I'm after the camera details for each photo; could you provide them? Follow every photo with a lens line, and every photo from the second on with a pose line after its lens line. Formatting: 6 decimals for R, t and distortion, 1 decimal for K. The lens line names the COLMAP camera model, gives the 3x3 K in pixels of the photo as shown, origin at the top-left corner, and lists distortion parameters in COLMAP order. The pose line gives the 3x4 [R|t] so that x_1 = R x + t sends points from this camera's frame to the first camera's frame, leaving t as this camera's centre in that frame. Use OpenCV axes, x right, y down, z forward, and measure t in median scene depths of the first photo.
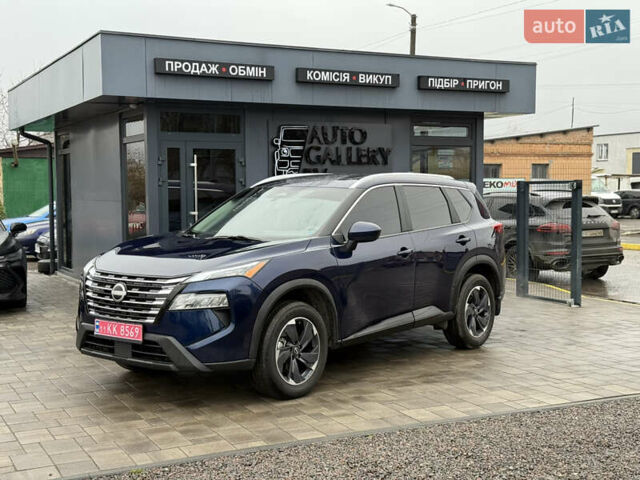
lens RADIAL K [[891.3, 0, 314.8], [0, 891.3, 242.0], [0, 0, 1]] dist [0.136118, -0.016657]
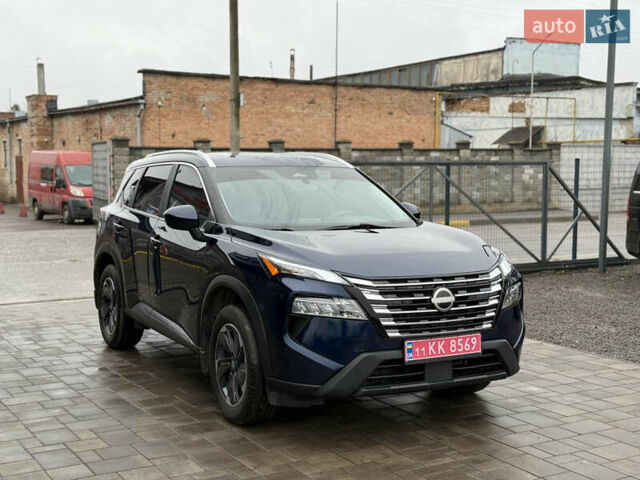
lens RADIAL K [[891.3, 0, 314.8], [0, 891.3, 242.0], [0, 0, 1]] dist [0.136118, -0.016657]
pose [[0.385468, -0.071269, 0.919965, -0.983849], [0.058748, 0.996885, 0.052612, -0.041575], [-0.920849, 0.033766, 0.388454, 0.805357]]
